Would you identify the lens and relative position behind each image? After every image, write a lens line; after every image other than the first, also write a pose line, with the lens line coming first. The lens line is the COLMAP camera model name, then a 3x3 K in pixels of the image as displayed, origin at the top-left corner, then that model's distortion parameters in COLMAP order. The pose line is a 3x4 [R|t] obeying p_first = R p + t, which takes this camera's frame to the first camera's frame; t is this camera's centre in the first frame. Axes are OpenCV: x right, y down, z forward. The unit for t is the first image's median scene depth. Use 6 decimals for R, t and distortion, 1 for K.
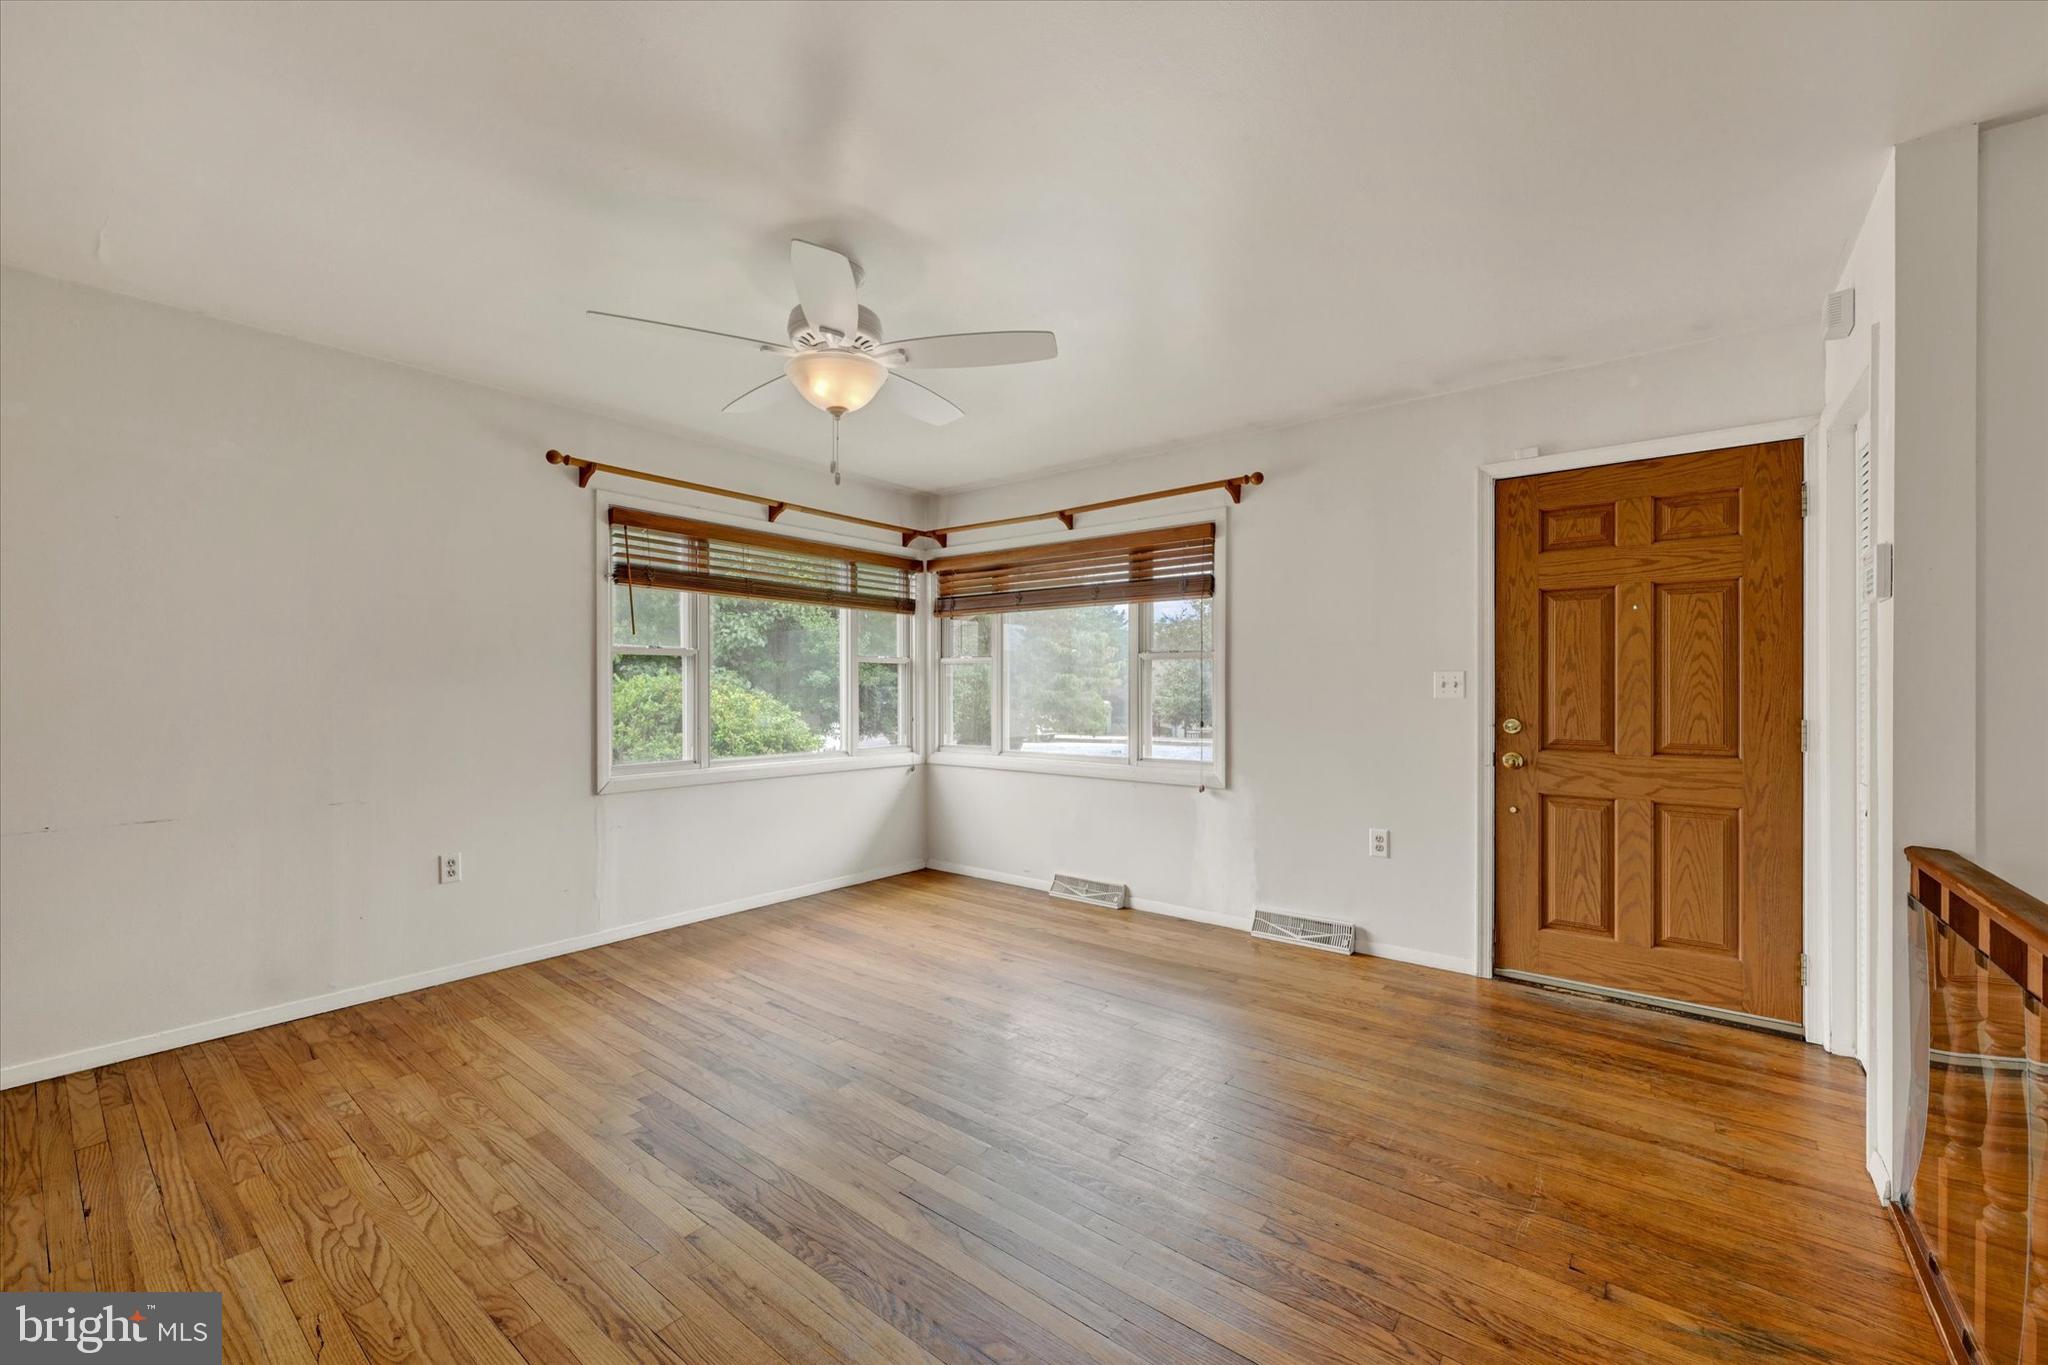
lens RADIAL K [[820.5, 0, 1024.0], [0, 820.5, 682.5], [0, 0, 1]] dist [0.000171, 0.000017]
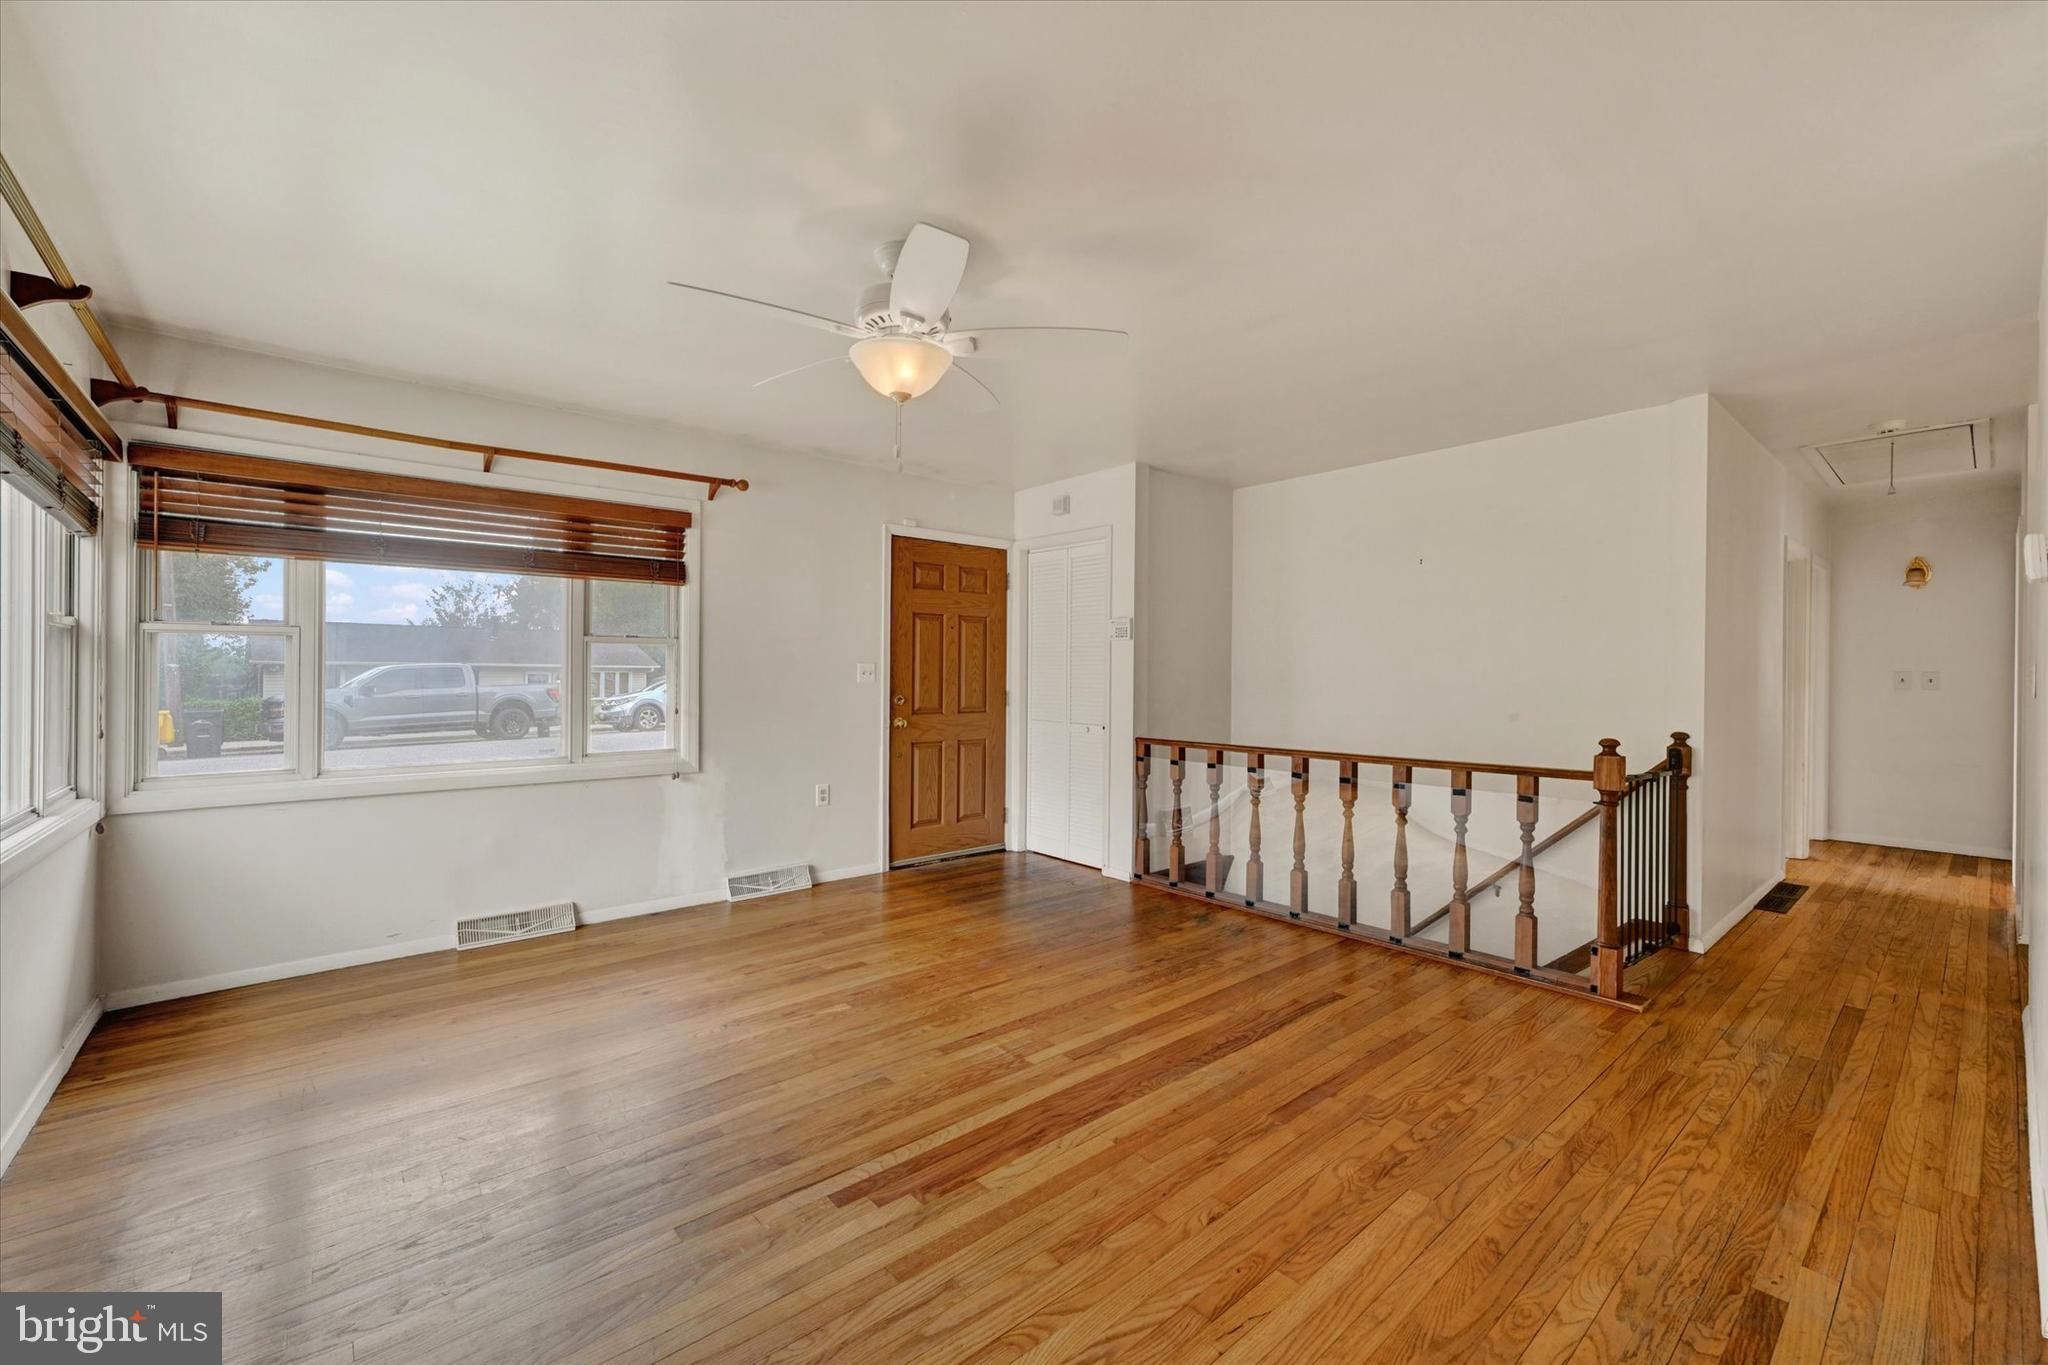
lens RADIAL K [[841.2, 0, 1014.1], [0, 841.2, 675.3], [0, 0, 1]] dist [-0.000278, 0.000262]
pose [[0.186461, -0.003570, 0.982456, -0.815718], [-0.008985, 0.999945, 0.005339, -0.003076], [-0.982421, -0.009823, 0.186418, 0.460689]]
